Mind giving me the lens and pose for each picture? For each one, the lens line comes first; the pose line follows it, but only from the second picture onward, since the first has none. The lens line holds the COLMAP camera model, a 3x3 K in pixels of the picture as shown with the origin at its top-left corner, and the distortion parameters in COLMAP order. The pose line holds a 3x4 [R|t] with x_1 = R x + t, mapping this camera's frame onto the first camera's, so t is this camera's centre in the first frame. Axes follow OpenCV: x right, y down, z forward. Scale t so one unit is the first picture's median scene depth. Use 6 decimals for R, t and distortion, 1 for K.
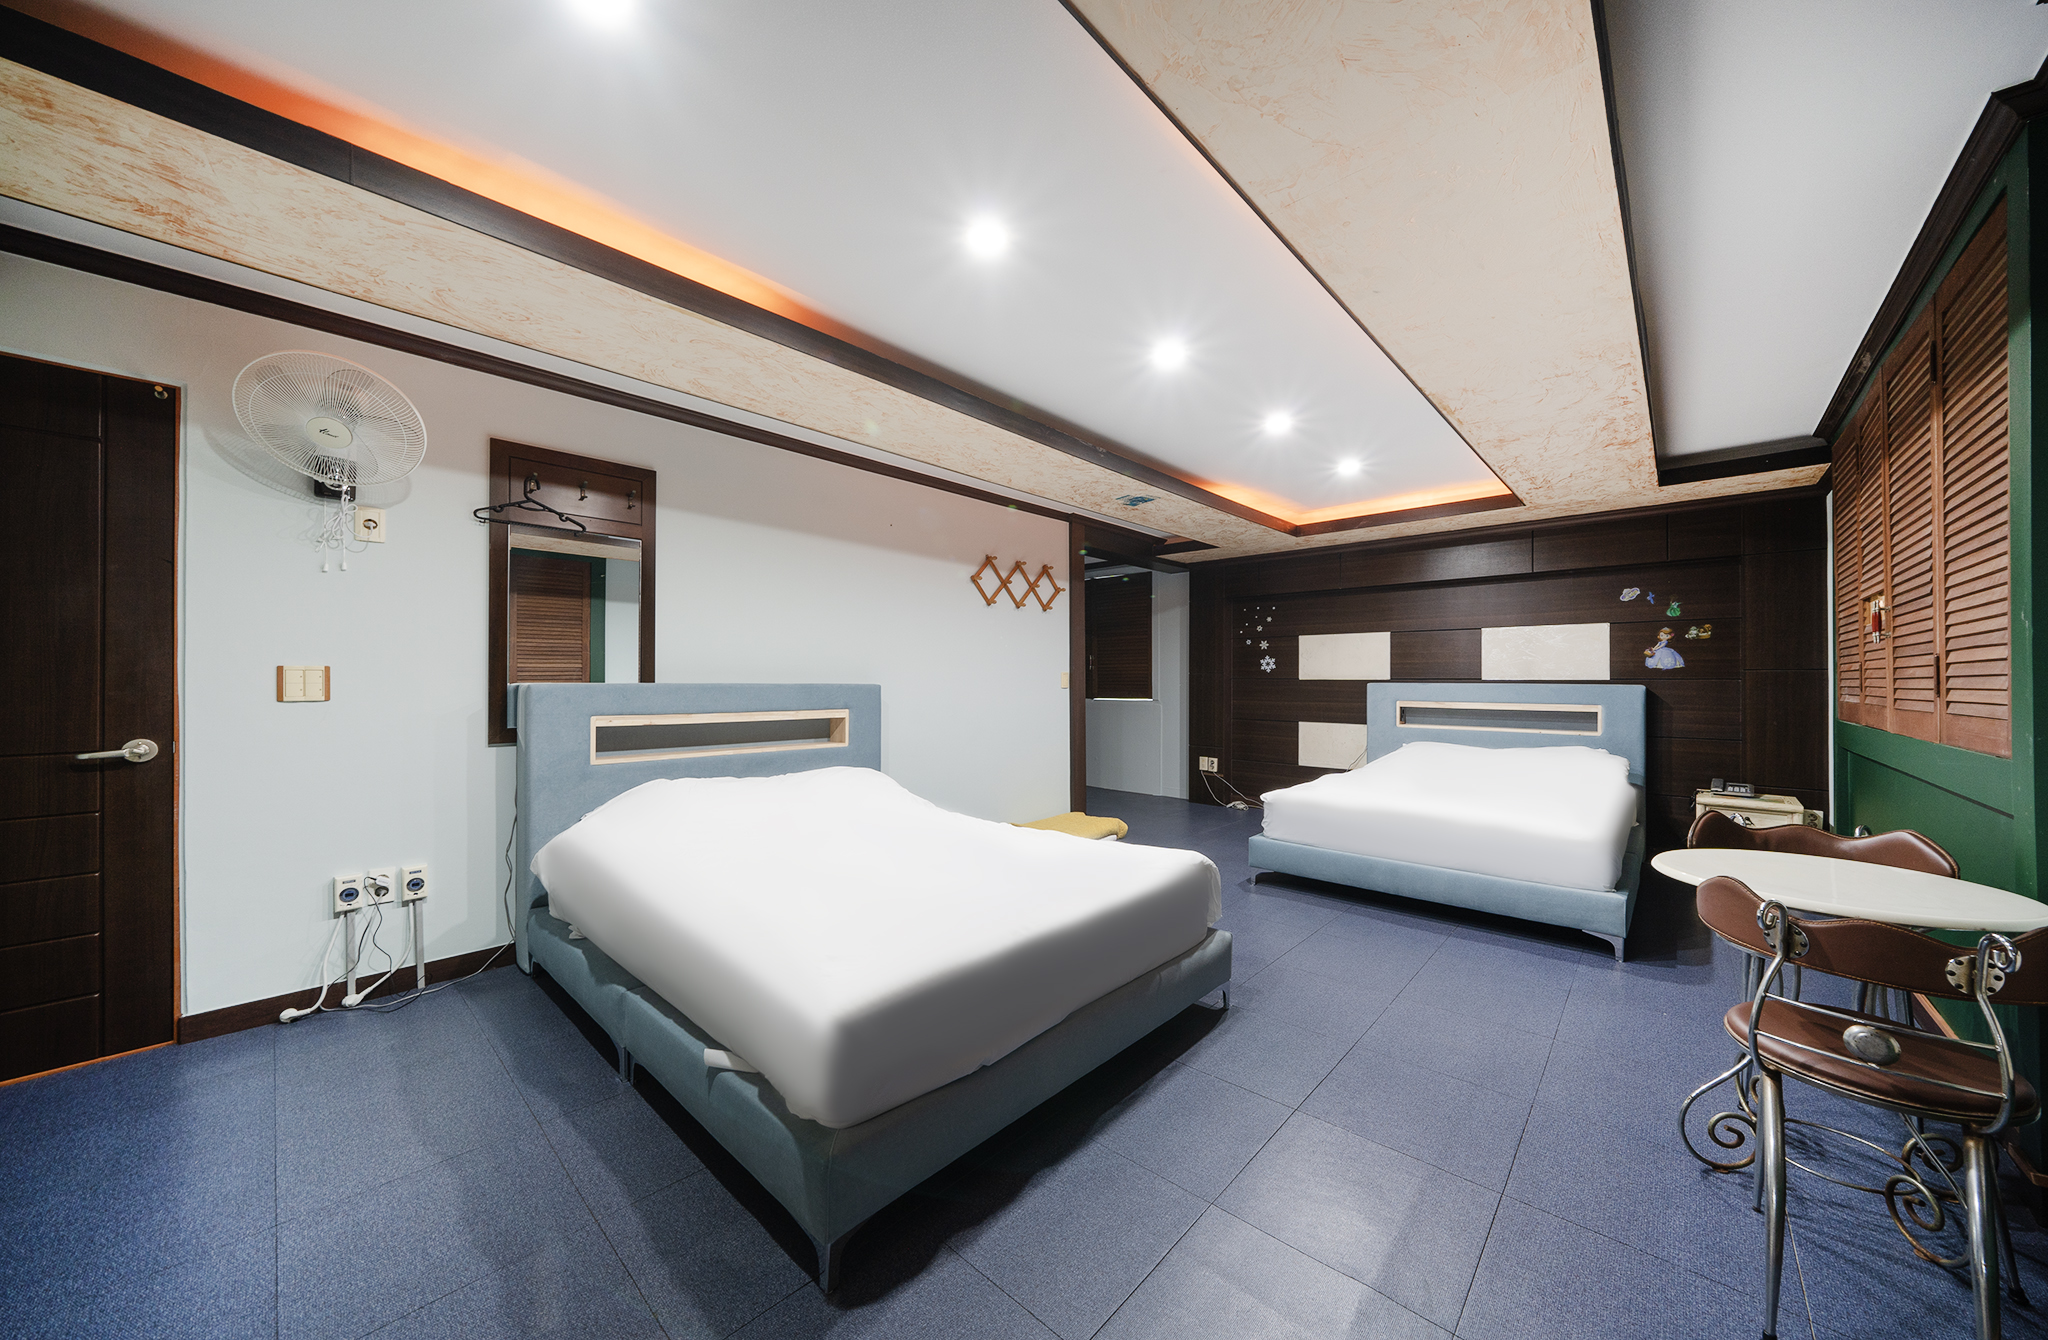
lens RADIAL K [[696.6, 0, 1022.6], [0, 696.6, 679.1], [0, 0, 1]] dist [-0.005761, -0.000060]
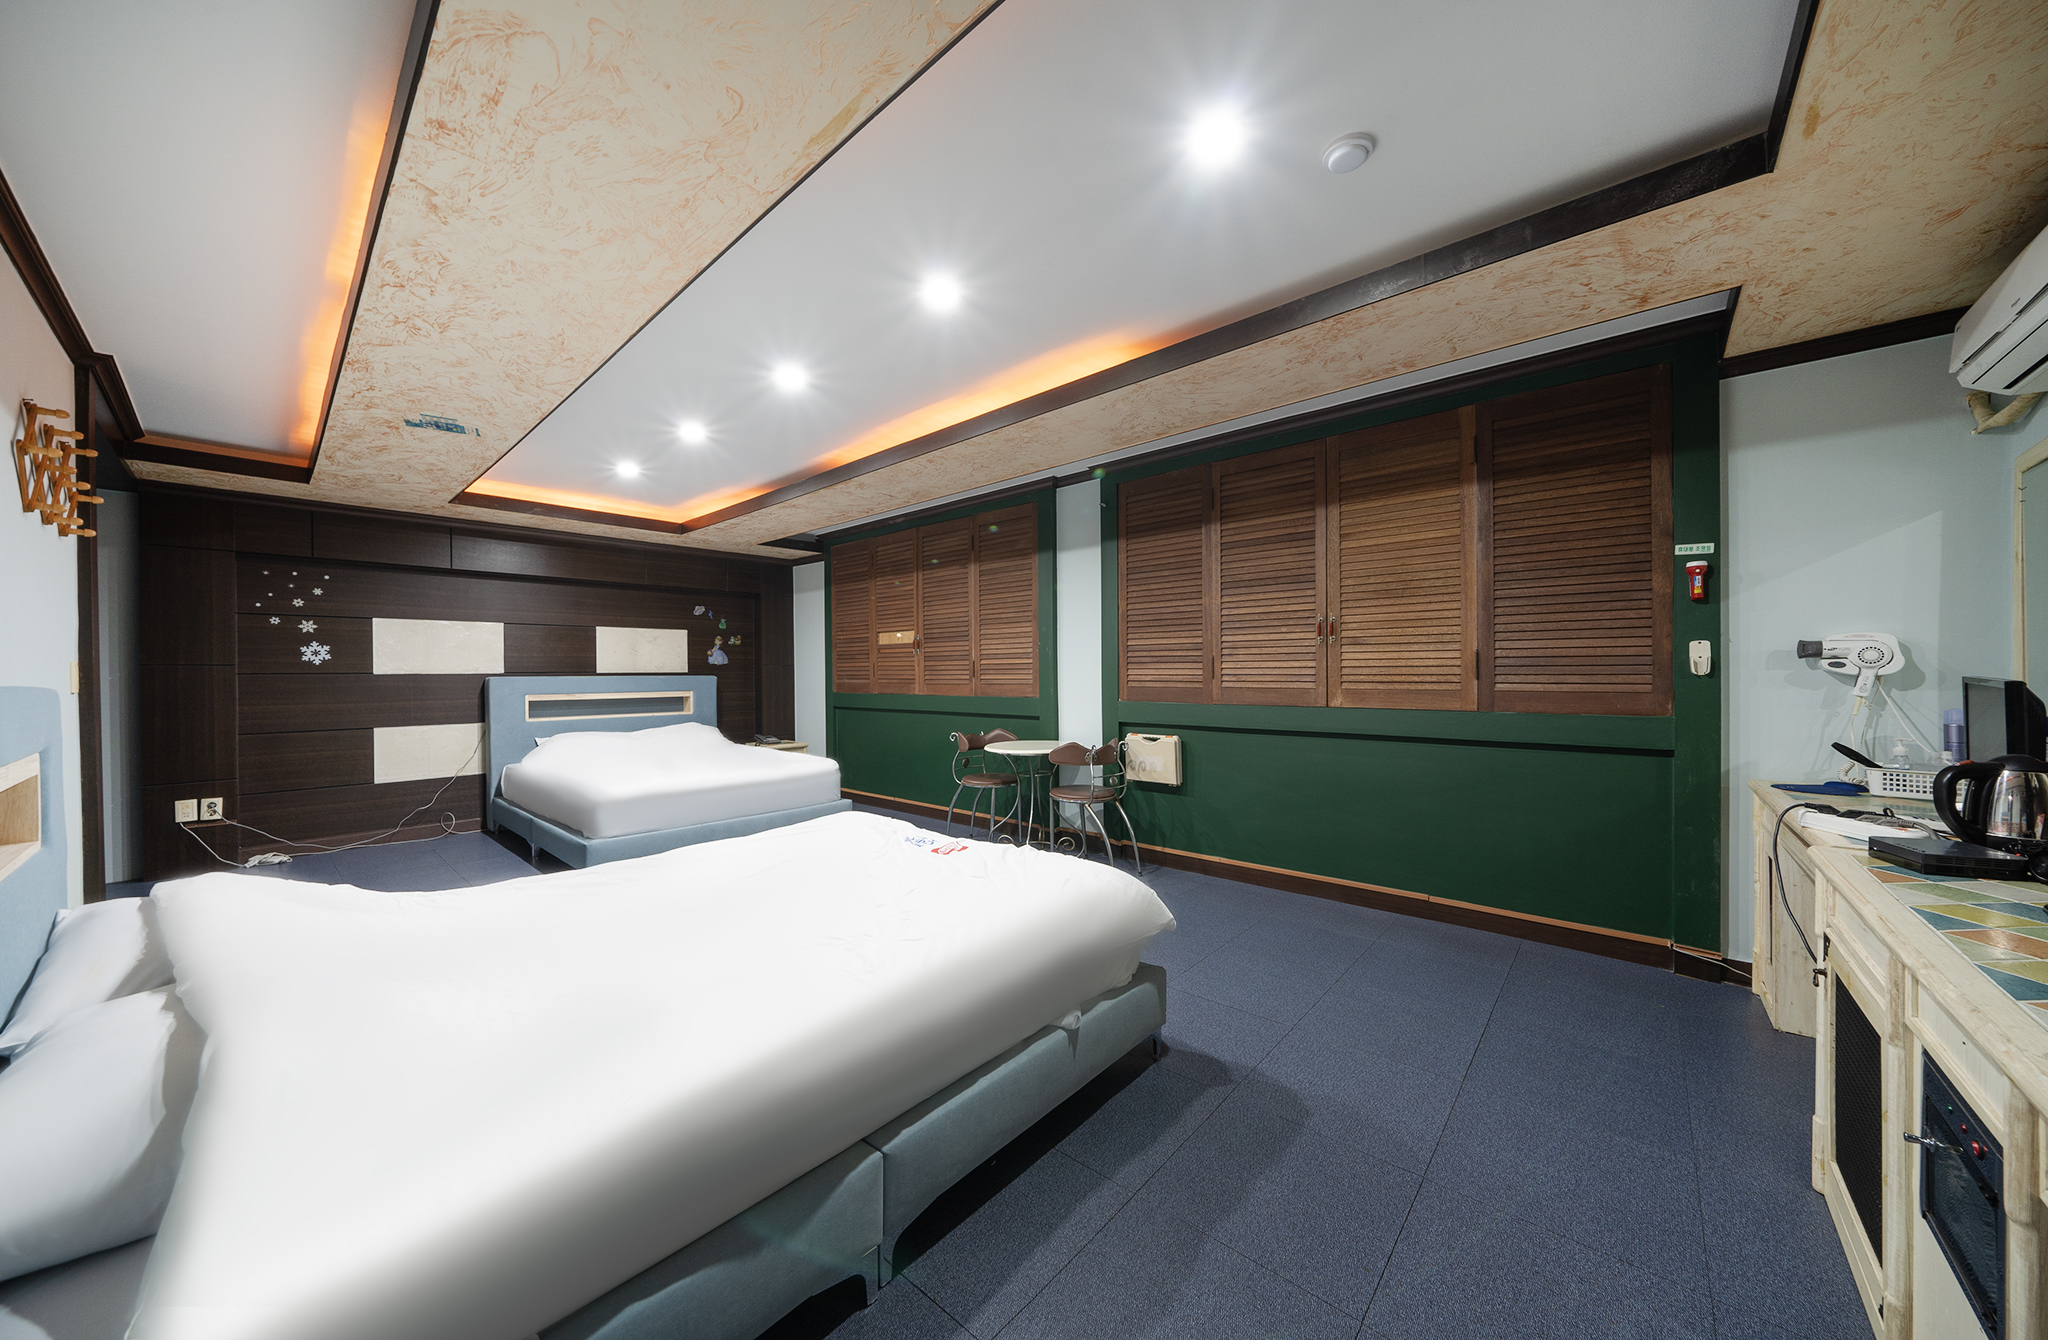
lens RADIAL K [[696.6, 0, 1022.6], [0, 696.6, 679.1], [0, 0, 1]] dist [-0.005761, -0.000060]
pose [[-0.013590, -0.012655, 0.999828, -0.511161], [0.005704, 0.999903, 0.012734, 0.000595], [-0.999891, 0.005876, -0.013516, 0.367611]]
